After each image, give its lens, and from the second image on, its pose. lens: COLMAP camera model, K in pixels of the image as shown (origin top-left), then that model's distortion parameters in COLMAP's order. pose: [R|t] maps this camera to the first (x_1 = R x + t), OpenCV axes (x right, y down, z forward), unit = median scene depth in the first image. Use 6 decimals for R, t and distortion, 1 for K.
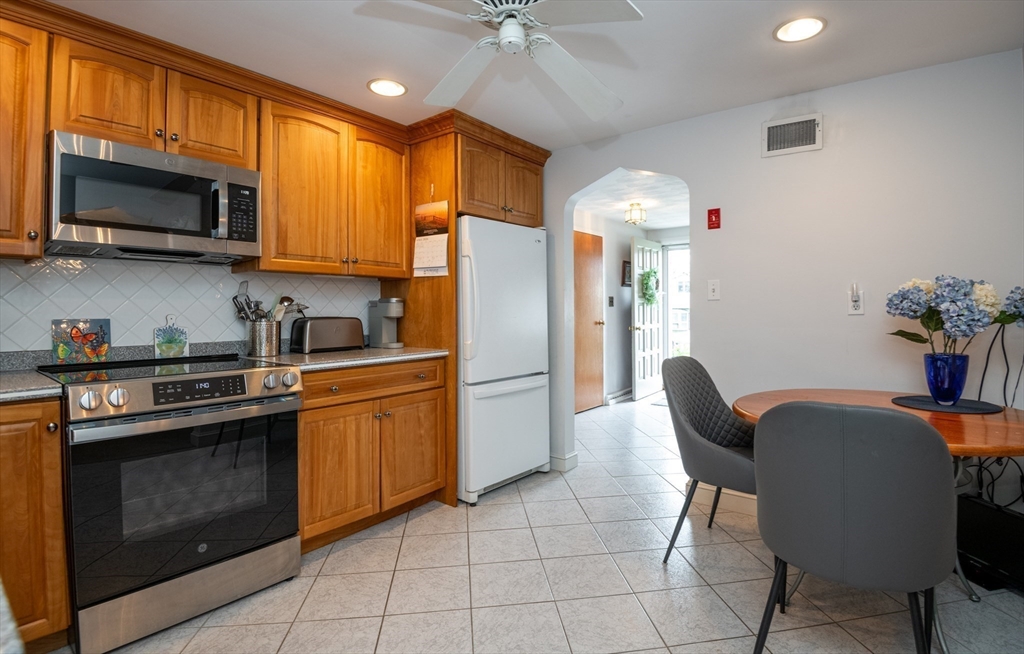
lens RADIAL K [[509.3, 0, 515.8], [0, 509.3, 311.7], [0, 0, 1]] dist [-0.016725, 0.000084]
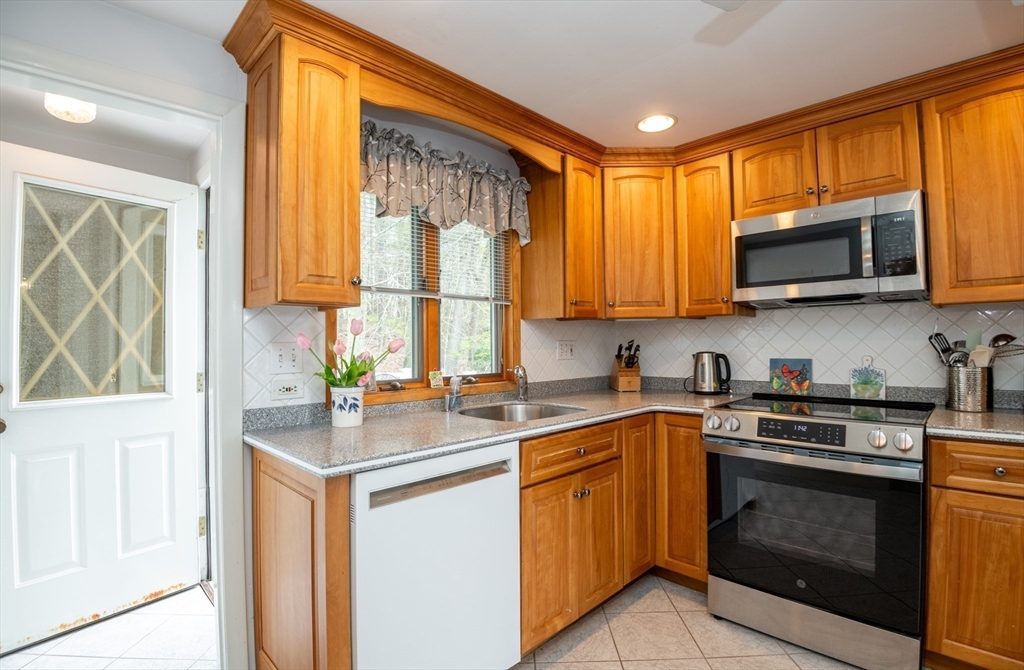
lens RADIAL K [[493.7, 0, 512.0], [0, 493.7, 335.0], [0, 0, 1]] dist [-0.003670, -0.000886]
pose [[-0.083464, -0.013914, -0.996414, 0.397685], [0.014772, 0.999775, -0.015198, -0.035325], [0.996401, -0.015987, -0.083239, 0.432525]]
